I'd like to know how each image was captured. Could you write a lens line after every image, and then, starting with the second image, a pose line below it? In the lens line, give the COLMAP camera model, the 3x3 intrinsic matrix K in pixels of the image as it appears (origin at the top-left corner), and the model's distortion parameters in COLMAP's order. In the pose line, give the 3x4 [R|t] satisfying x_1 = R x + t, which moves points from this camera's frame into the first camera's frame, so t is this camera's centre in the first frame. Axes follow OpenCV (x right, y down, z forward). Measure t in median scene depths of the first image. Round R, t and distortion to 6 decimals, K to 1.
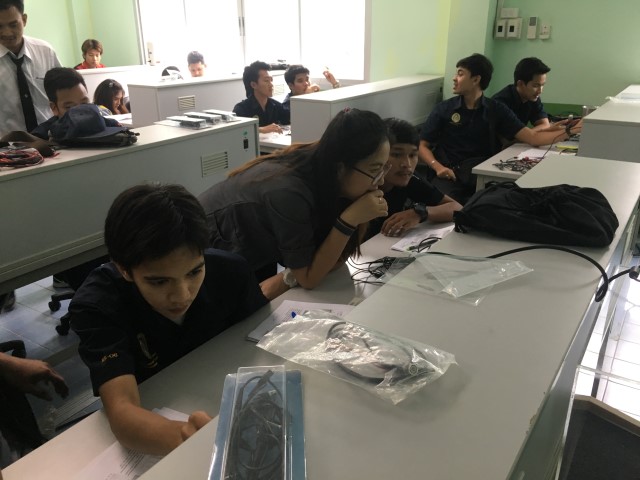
lens RADIAL K [[553.0, 0, 320.0], [0, 553.0, 240.0], [0, 0, 1]] dist [0.107947, -0.153541]
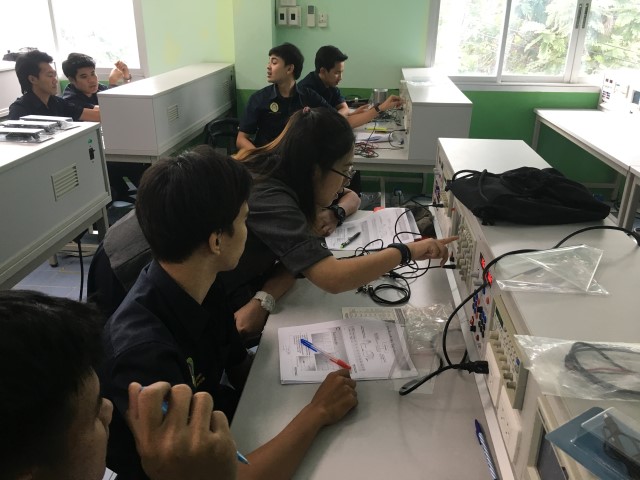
lens RADIAL K [[553.0, 0, 320.0], [0, 553.0, 240.0], [0, 0, 1]] dist [0.107947, -0.153541]
pose [[0.873988, -0.170229, 0.455157, -0.180466], [0.156604, 0.985331, 0.067807, -0.037585], [-0.460023, 0.012017, 0.887826, 0.076539]]
